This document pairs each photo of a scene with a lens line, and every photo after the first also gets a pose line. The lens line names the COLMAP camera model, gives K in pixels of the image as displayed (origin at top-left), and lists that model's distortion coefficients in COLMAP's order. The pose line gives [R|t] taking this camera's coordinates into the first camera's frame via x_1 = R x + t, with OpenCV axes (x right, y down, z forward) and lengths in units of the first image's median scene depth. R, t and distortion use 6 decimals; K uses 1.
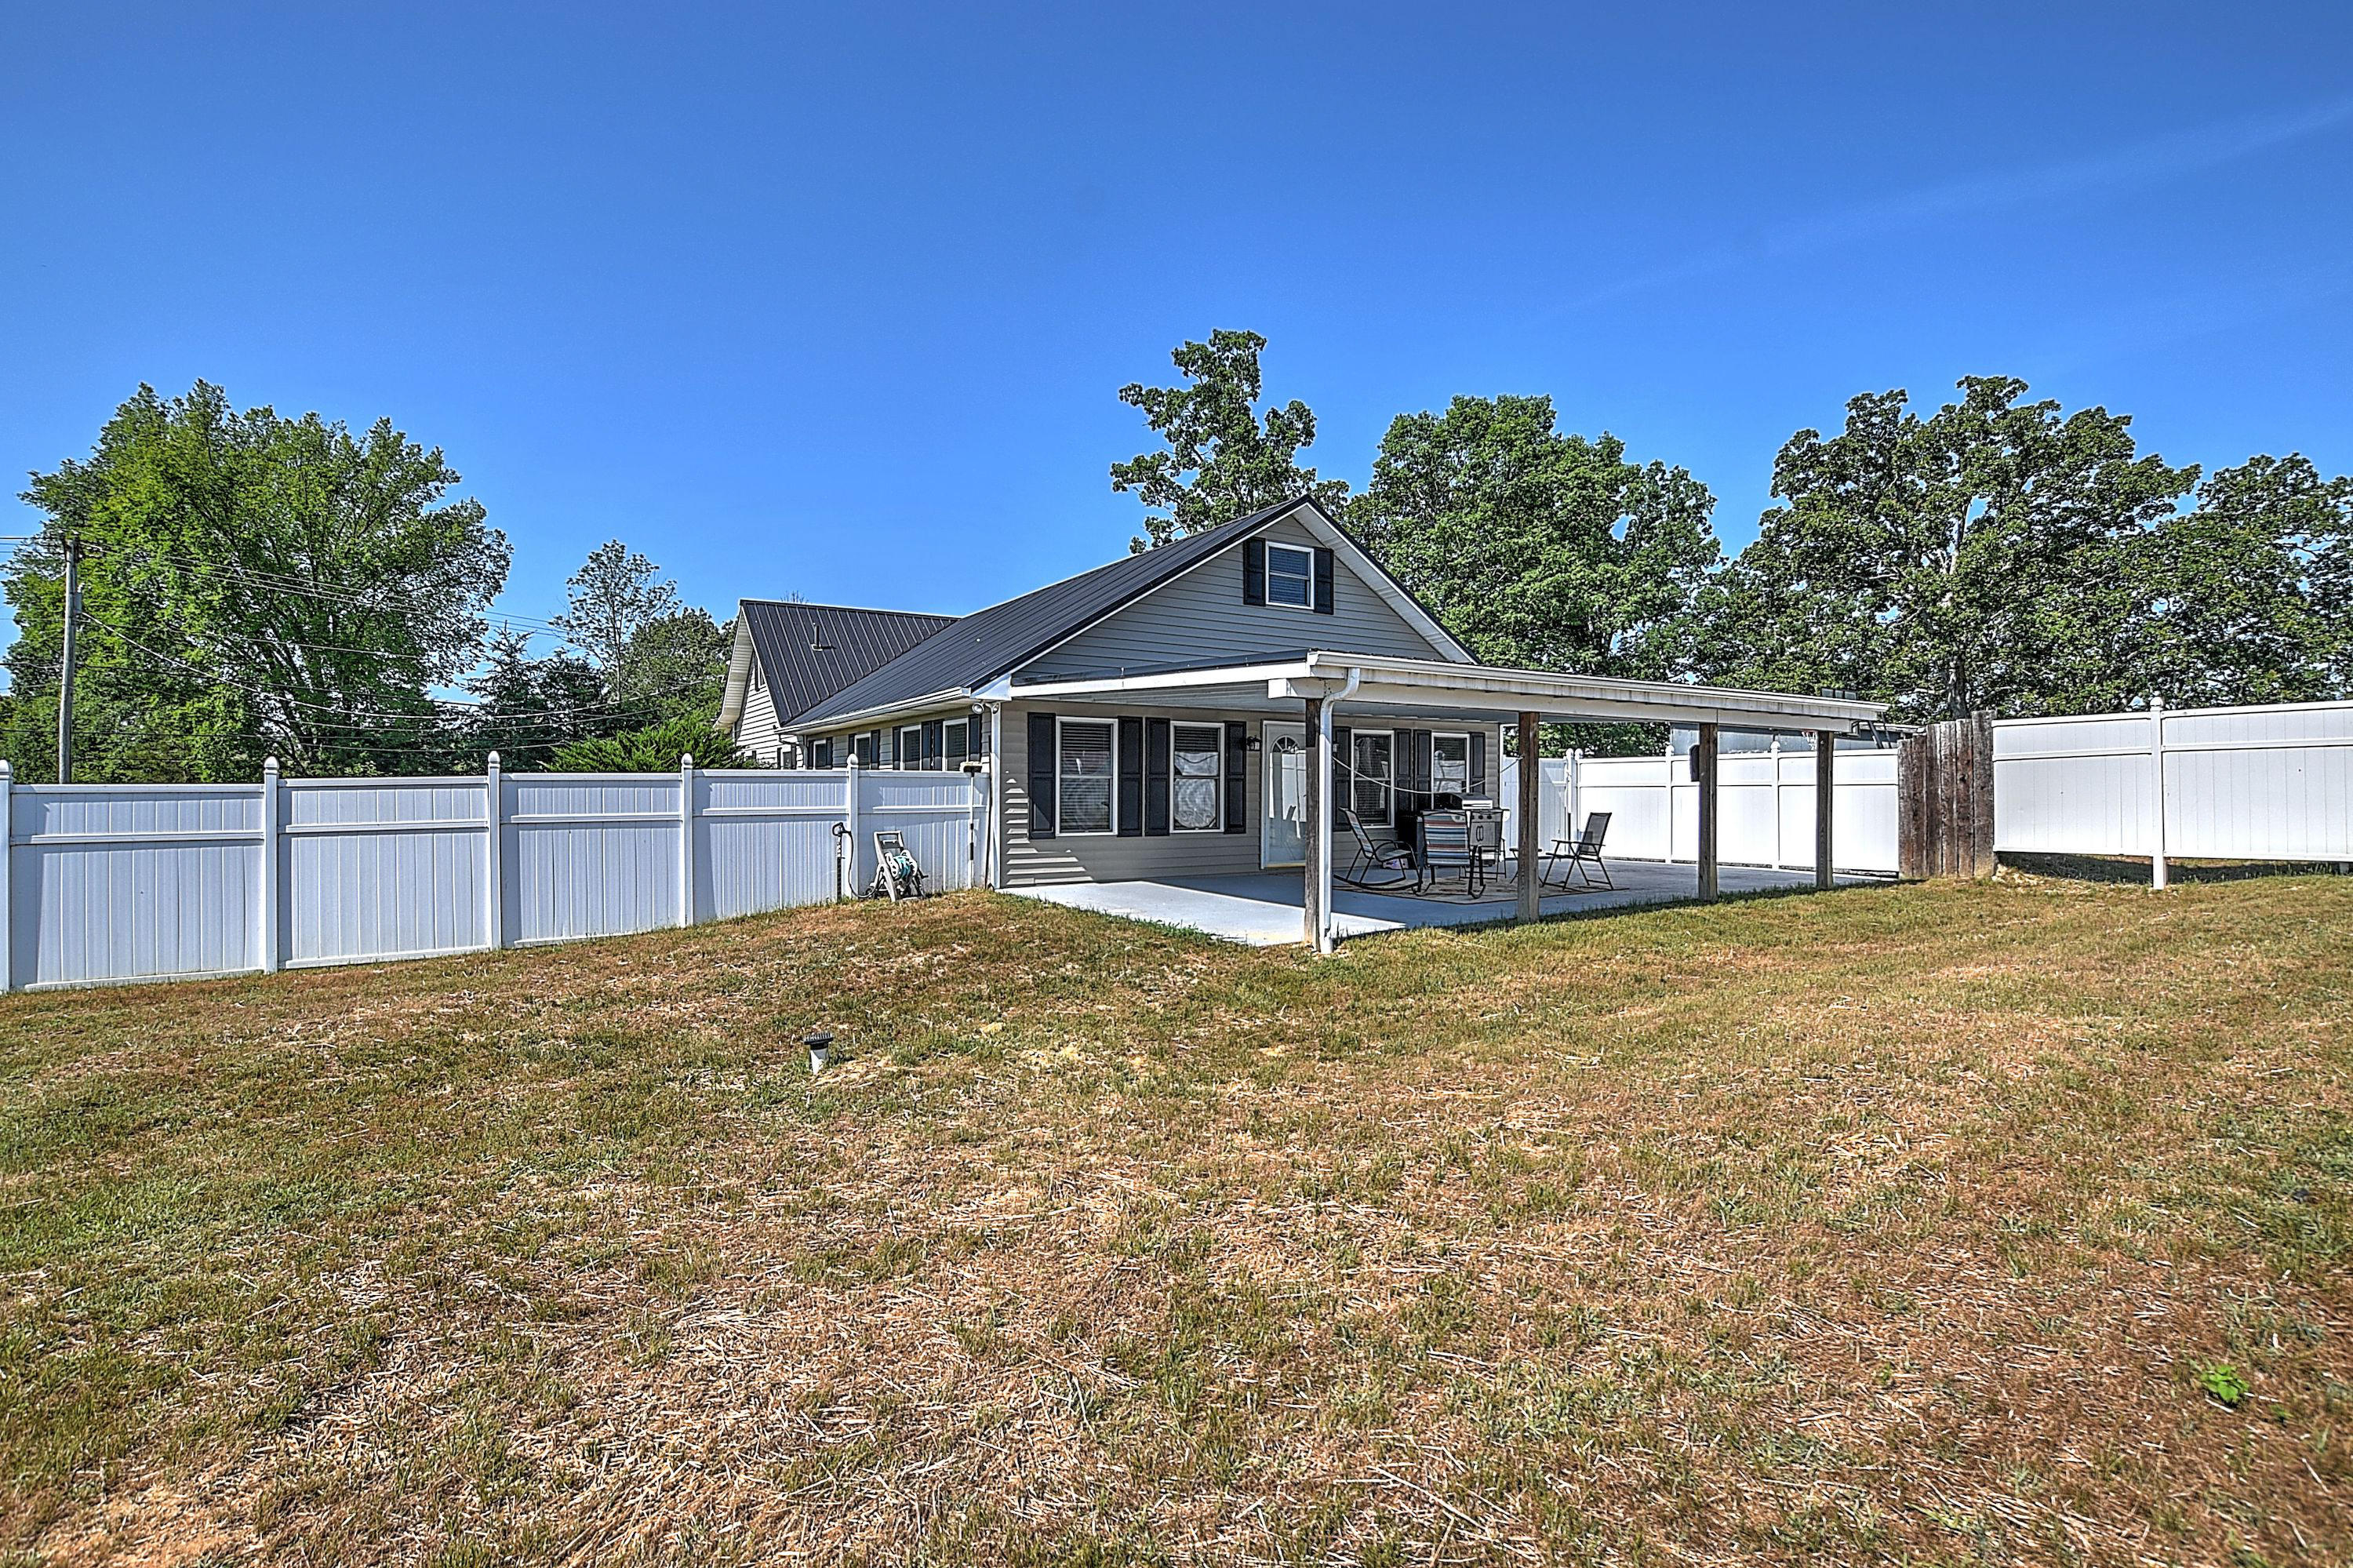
lens RADIAL K [[1053.5, 0, 1159.2], [0, 1053.5, 789.3], [0, 0, 1]] dist [-0.035912, 0.006518]
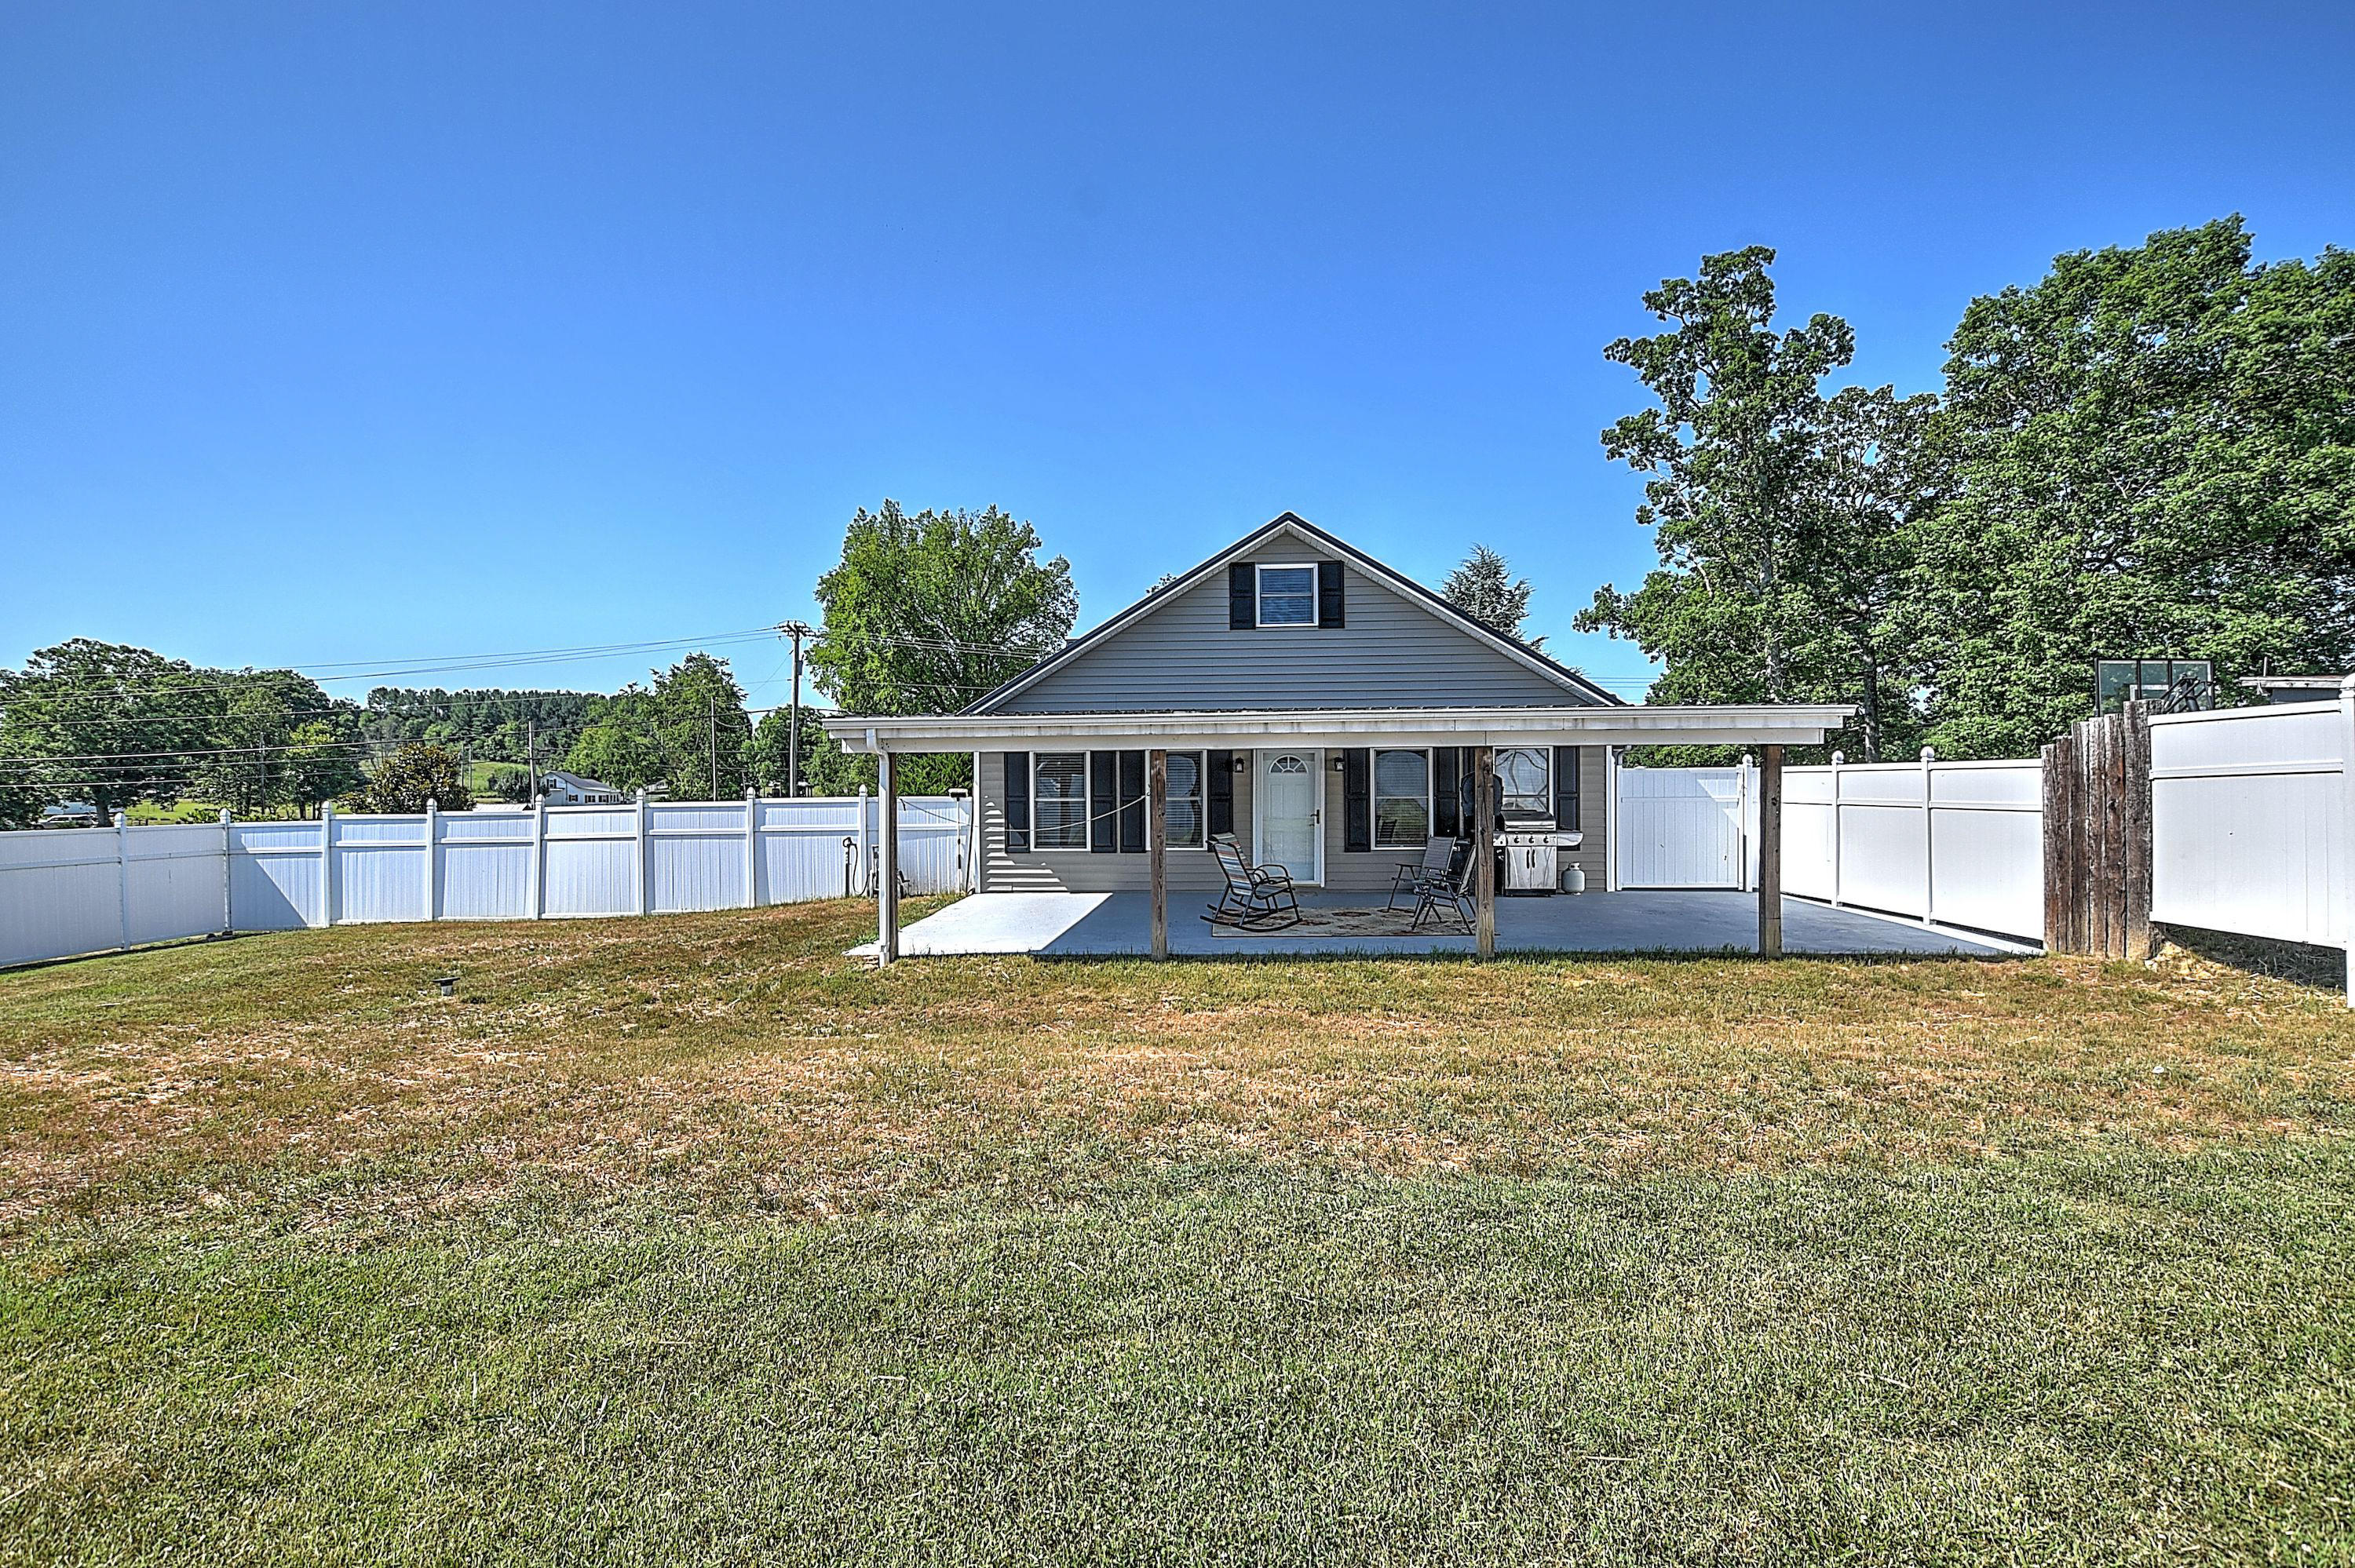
lens RADIAL K [[1054.2, 0, 1159.4], [0, 1054.2, 787.4], [0, 0, 1]] dist [-0.035912, 0.006518]
pose [[0.813373, -0.003277, -0.581733, 0.638680], [0.008429, 0.999946, 0.006152, -0.029448], [0.581681, -0.009907, 0.813357, 0.124135]]
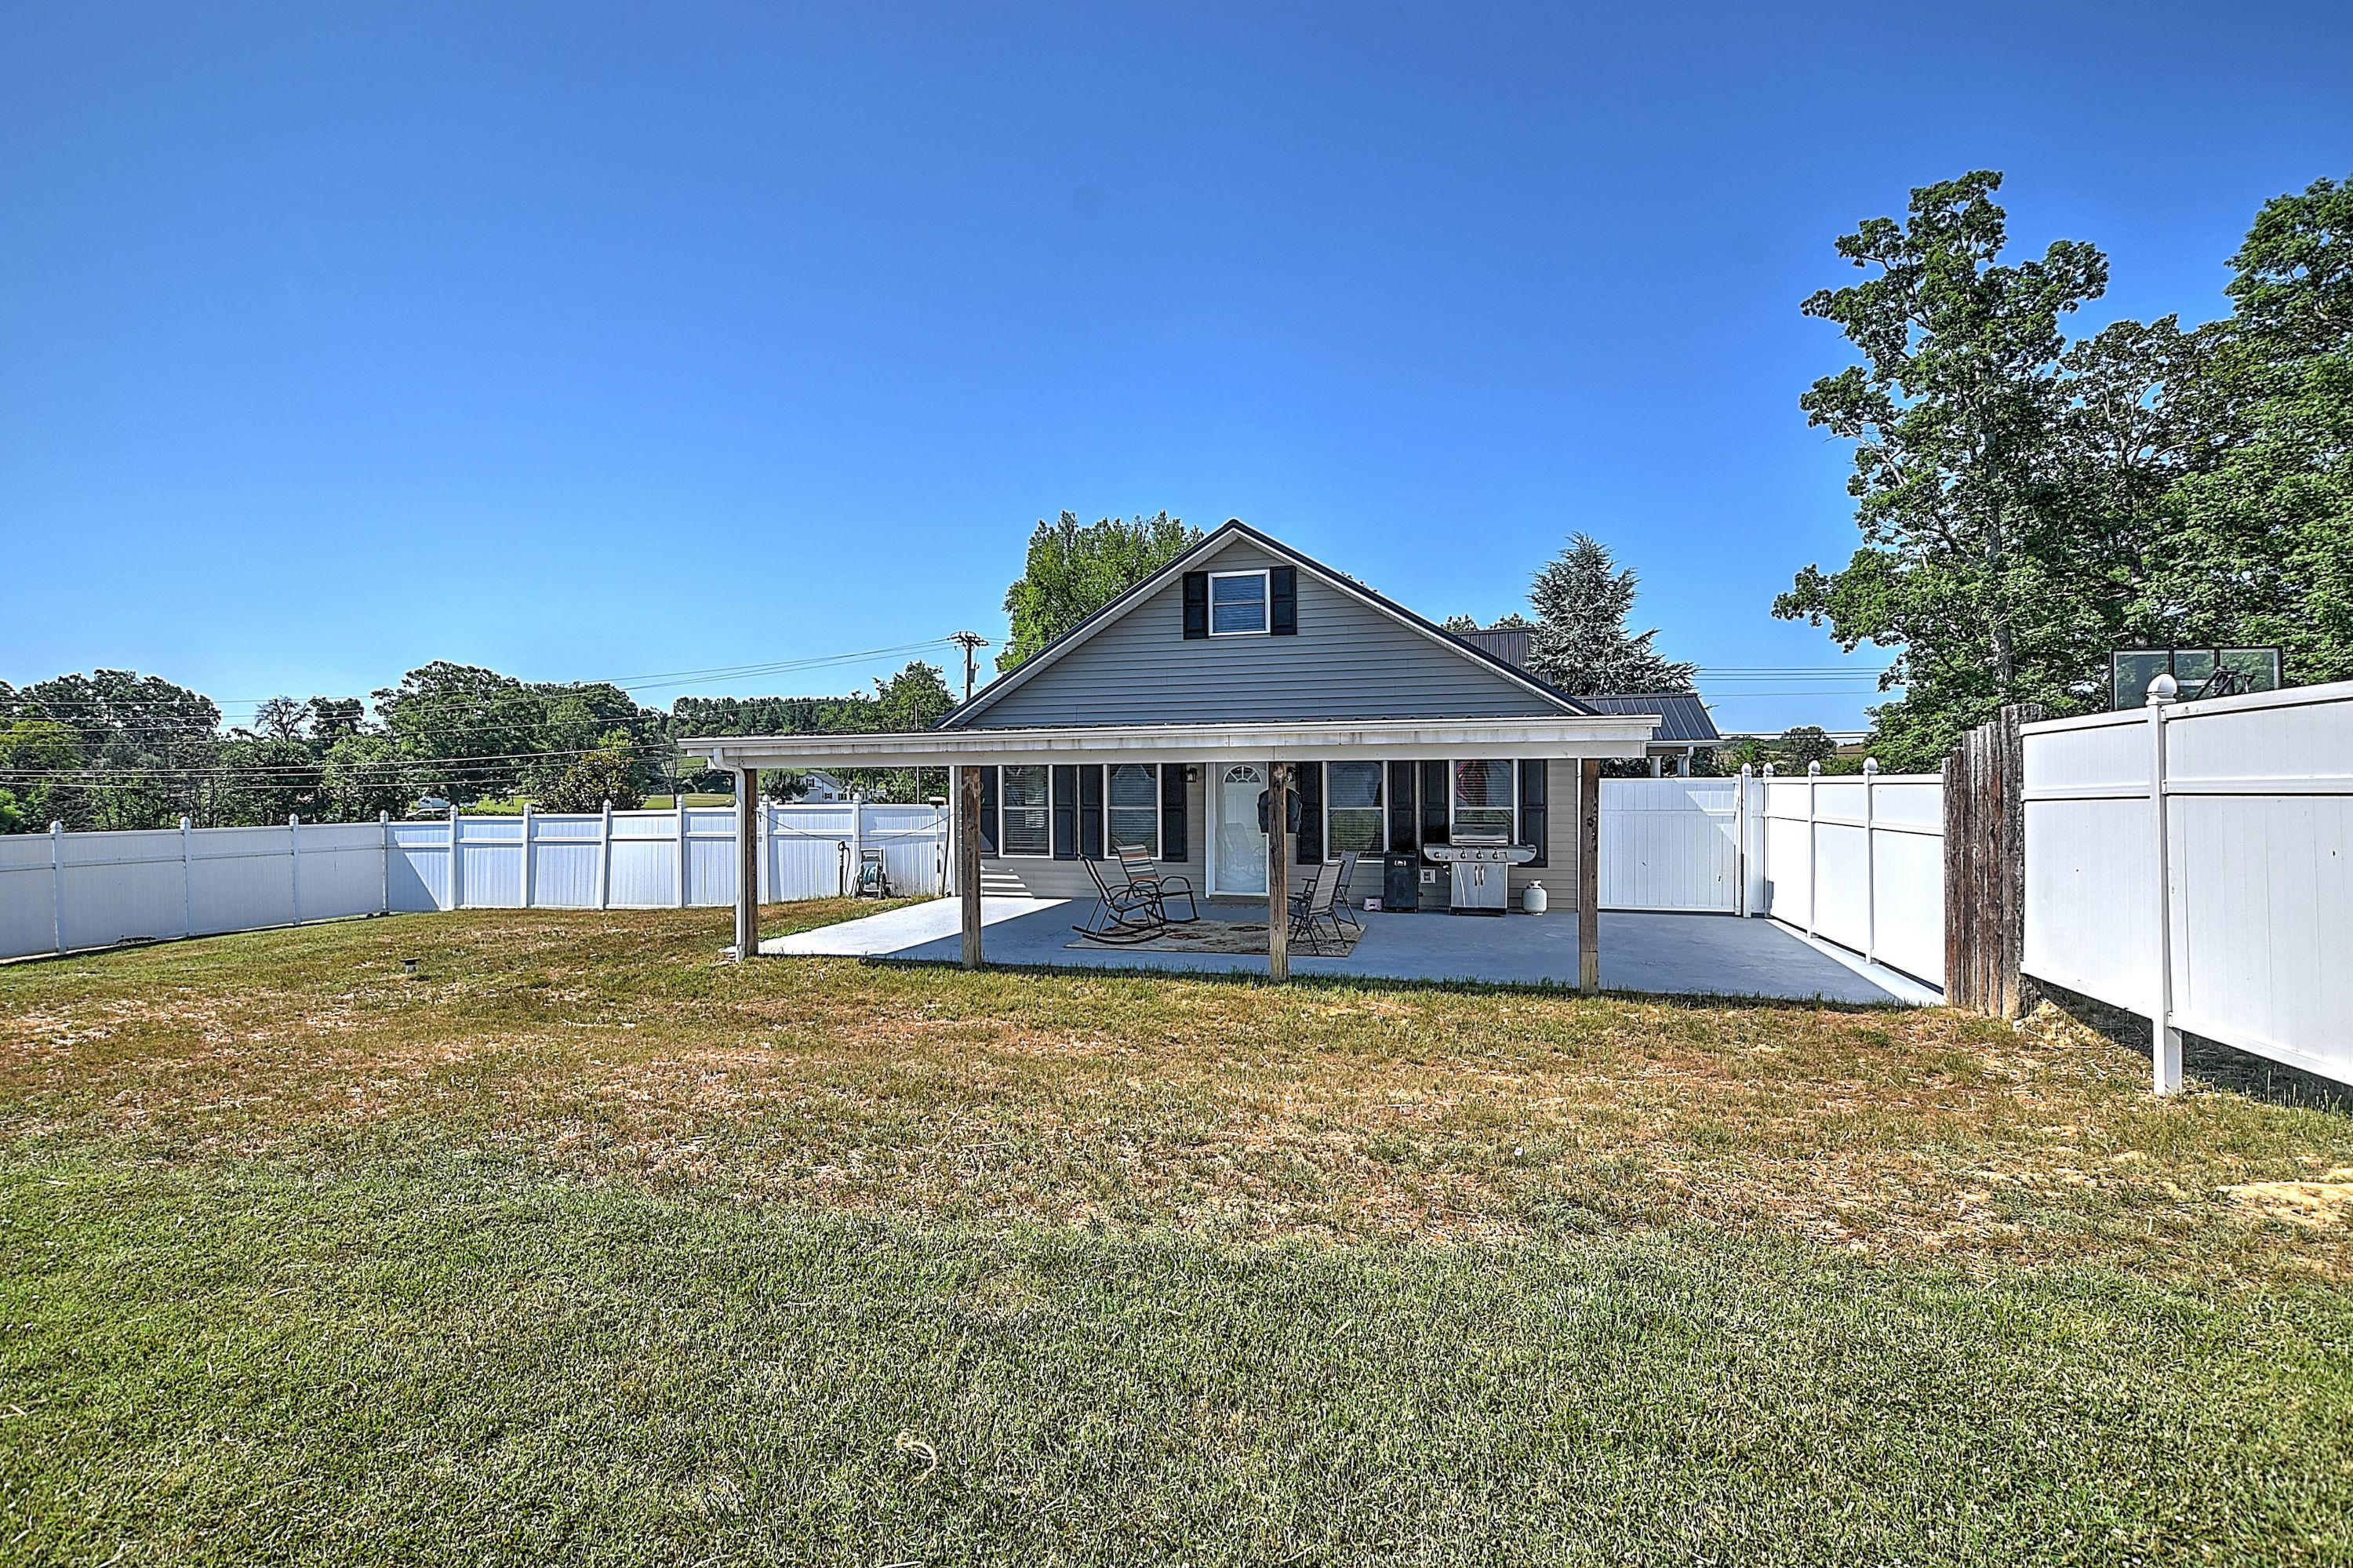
lens RADIAL K [[1053.5, 0, 1154.6], [0, 1053.5, 784.8], [0, 0, 1]] dist [-0.035912, 0.006518]
pose [[0.662492, -0.002698, -0.749064, 0.854303], [0.007146, 0.999971, 0.002719, -0.037919], [0.749035, -0.007154, 0.662492, 0.302767]]
